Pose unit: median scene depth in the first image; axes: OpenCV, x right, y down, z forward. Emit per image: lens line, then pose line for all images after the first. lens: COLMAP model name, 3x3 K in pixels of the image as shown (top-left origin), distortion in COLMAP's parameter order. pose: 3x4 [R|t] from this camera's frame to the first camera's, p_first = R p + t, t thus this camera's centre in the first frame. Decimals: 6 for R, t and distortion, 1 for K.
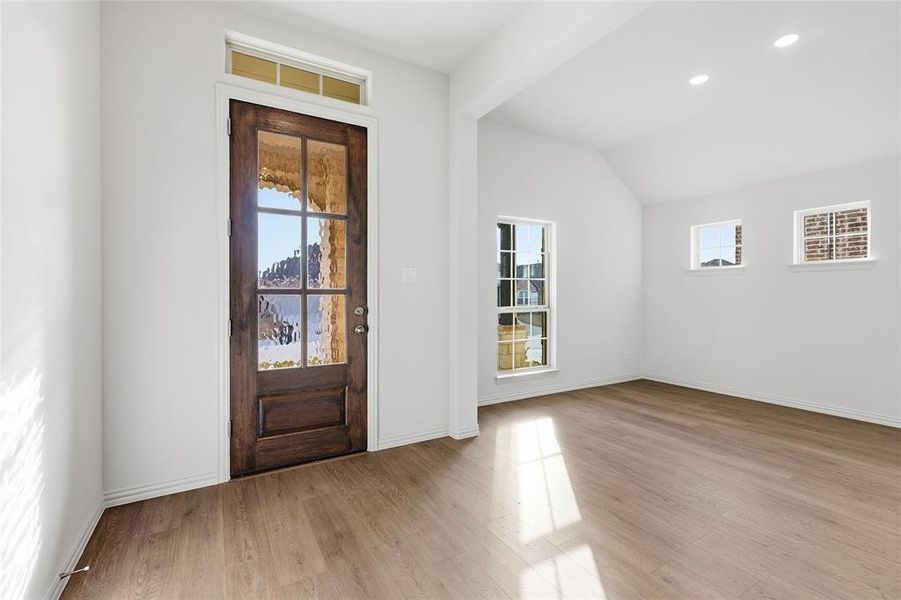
lens RADIAL K [[395.2, 0, 455.2], [0, 395.2, 293.4], [0, 0, 1]] dist [0.000646, -0.000057]
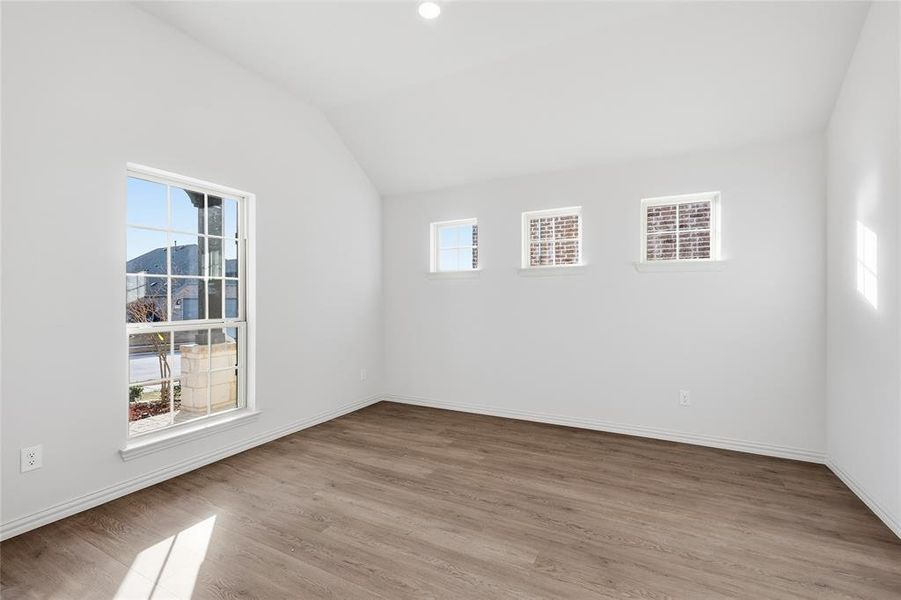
lens RADIAL K [[395.2, 0, 443.2], [0, 395.2, 293.6], [0, 0, 1]] dist [0.000646, -0.000057]
pose [[0.857573, 0.005863, 0.514328, 0.191705], [0.002077, 0.999887, -0.014861, 0.000444], [-0.514358, 0.013813, 0.857465, 0.264822]]
